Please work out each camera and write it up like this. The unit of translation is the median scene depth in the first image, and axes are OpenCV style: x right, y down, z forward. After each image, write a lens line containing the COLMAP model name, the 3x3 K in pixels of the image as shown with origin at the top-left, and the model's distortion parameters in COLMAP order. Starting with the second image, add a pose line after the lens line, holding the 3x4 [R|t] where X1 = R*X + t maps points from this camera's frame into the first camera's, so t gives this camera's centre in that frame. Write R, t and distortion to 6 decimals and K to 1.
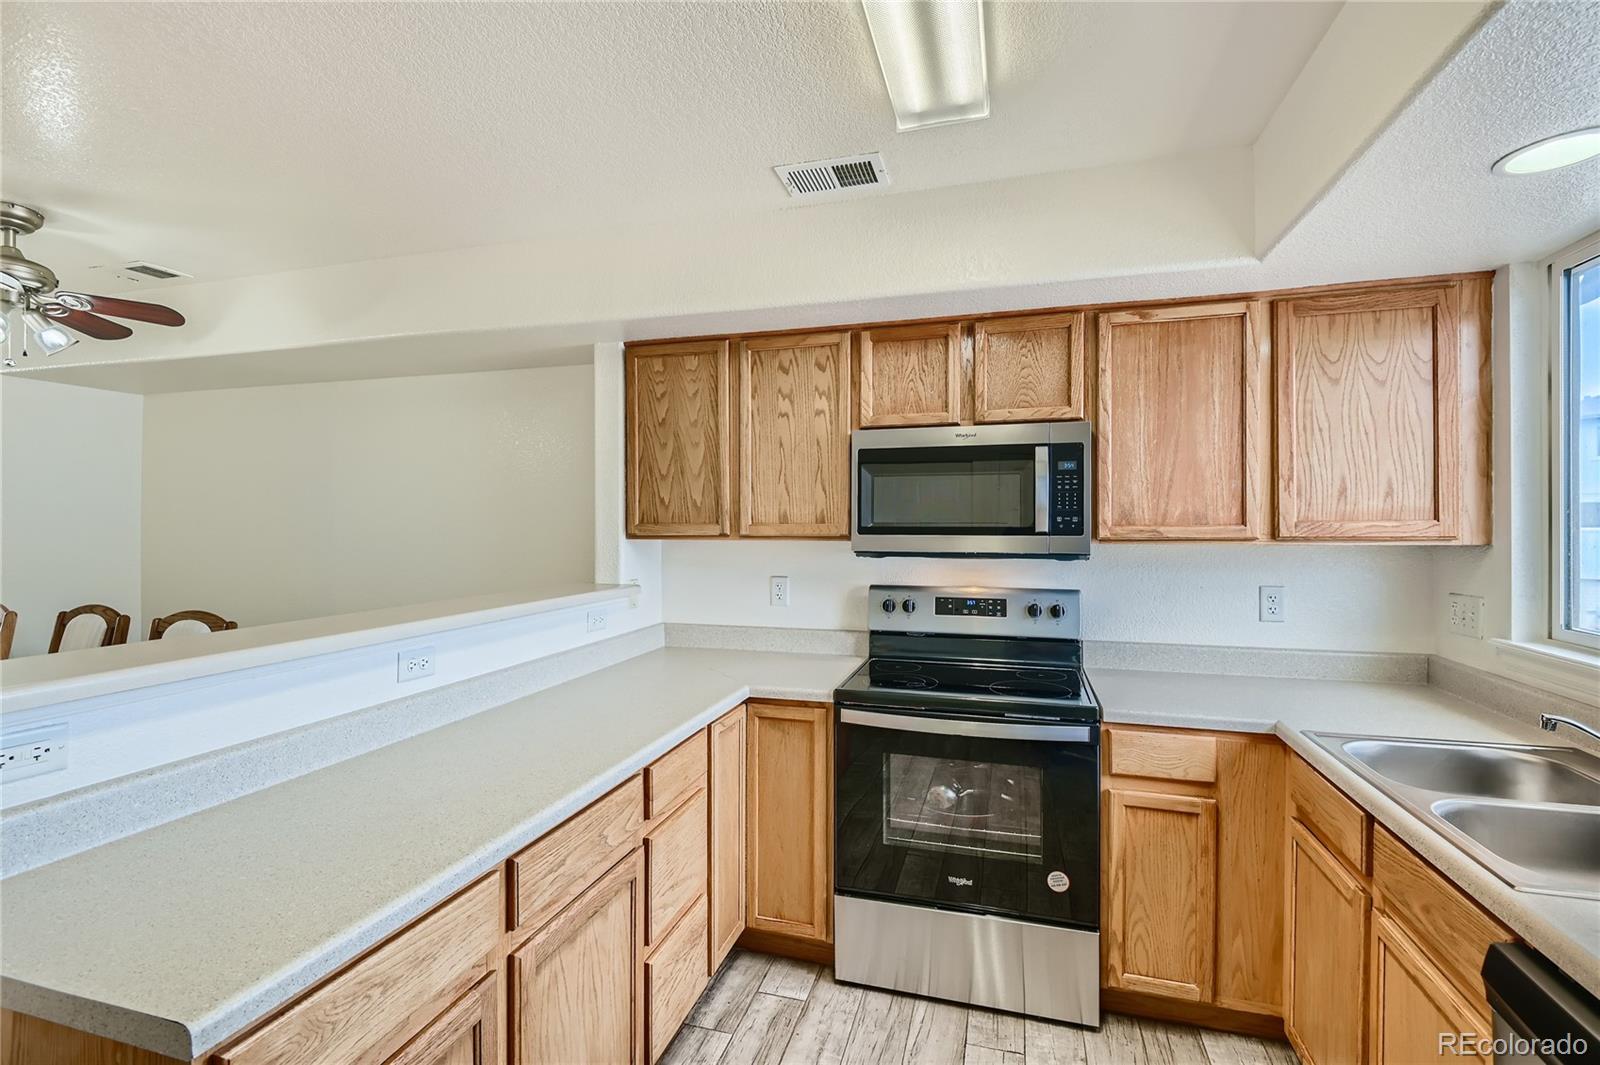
lens RADIAL K [[732.0, 0, 789.1], [0, 732.0, 526.2], [0, 0, 1]] dist [-0.001959, -0.007970]
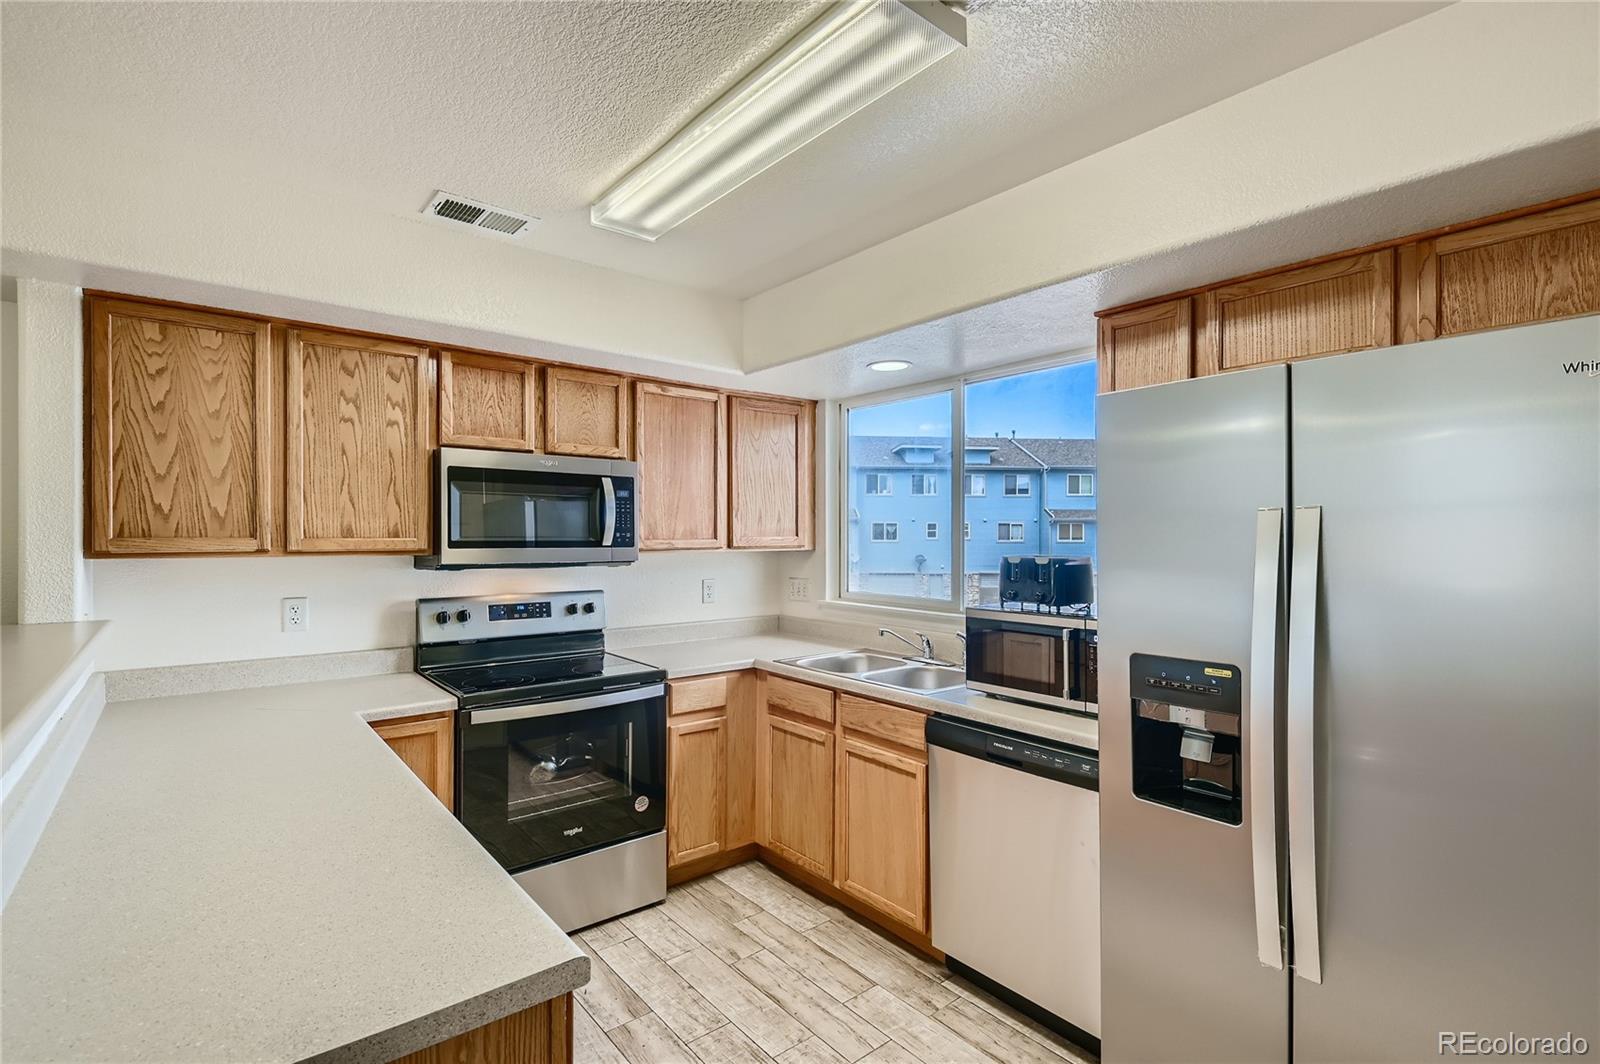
lens RADIAL K [[732.0, 0, 803.6], [0, 732.0, 541.5], [0, 0, 1]] dist [-0.001959, -0.007970]
pose [[0.544773, -0.002975, 0.838578, -0.534106], [0.001763, 0.999996, 0.002402, 0.000198], [-0.838582, 0.000170, 0.544776, 0.013290]]
